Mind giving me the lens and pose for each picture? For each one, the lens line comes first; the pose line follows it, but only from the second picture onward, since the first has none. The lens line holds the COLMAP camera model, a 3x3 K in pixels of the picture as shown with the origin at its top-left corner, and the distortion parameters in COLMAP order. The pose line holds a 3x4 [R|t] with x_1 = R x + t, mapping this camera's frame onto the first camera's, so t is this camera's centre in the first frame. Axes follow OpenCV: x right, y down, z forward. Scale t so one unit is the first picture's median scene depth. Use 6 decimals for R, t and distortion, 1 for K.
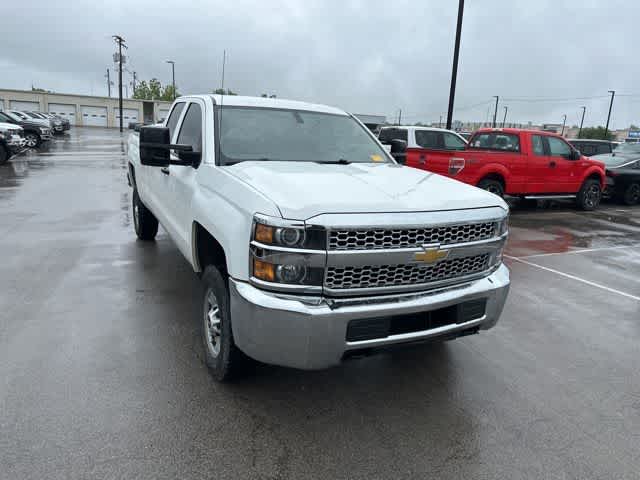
lens RADIAL K [[467.9, 0, 320.0], [0, 467.9, 240.0], [0, 0, 1]] dist [0.047708, -0.046425]
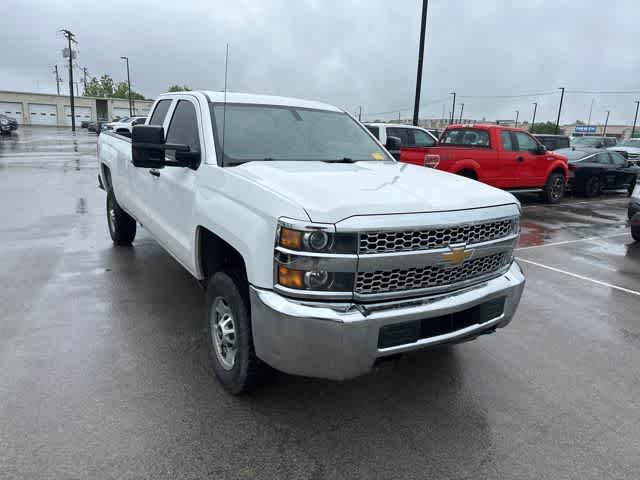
lens RADIAL K [[467.9, 0, 320.0], [0, 467.9, 240.0], [0, 0, 1]] dist [0.047708, -0.046425]
pose [[0.996029, -0.028611, 0.084310, -0.096981], [0.028137, 0.999581, 0.006807, -0.010727], [-0.084470, -0.004408, 0.996416, 0.037158]]
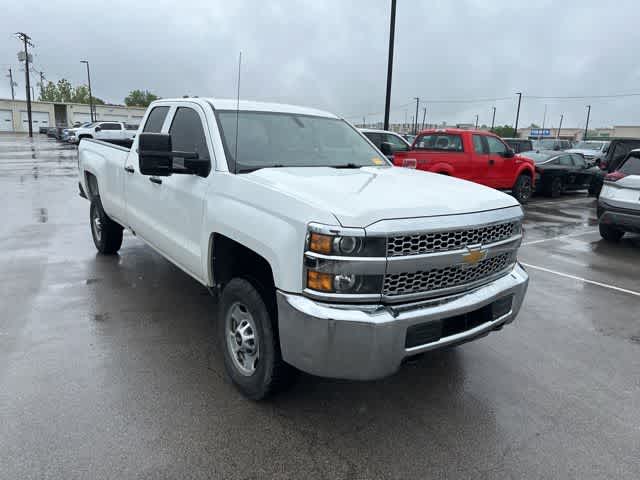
lens RADIAL K [[467.9, 0, 320.0], [0, 467.9, 240.0], [0, 0, 1]] dist [0.047708, -0.046425]
pose [[0.986111, -0.050123, 0.158346, -0.189092], [0.050604, 0.998718, 0.000993, -0.015049], [-0.158193, 0.007034, 0.987383, 0.033055]]
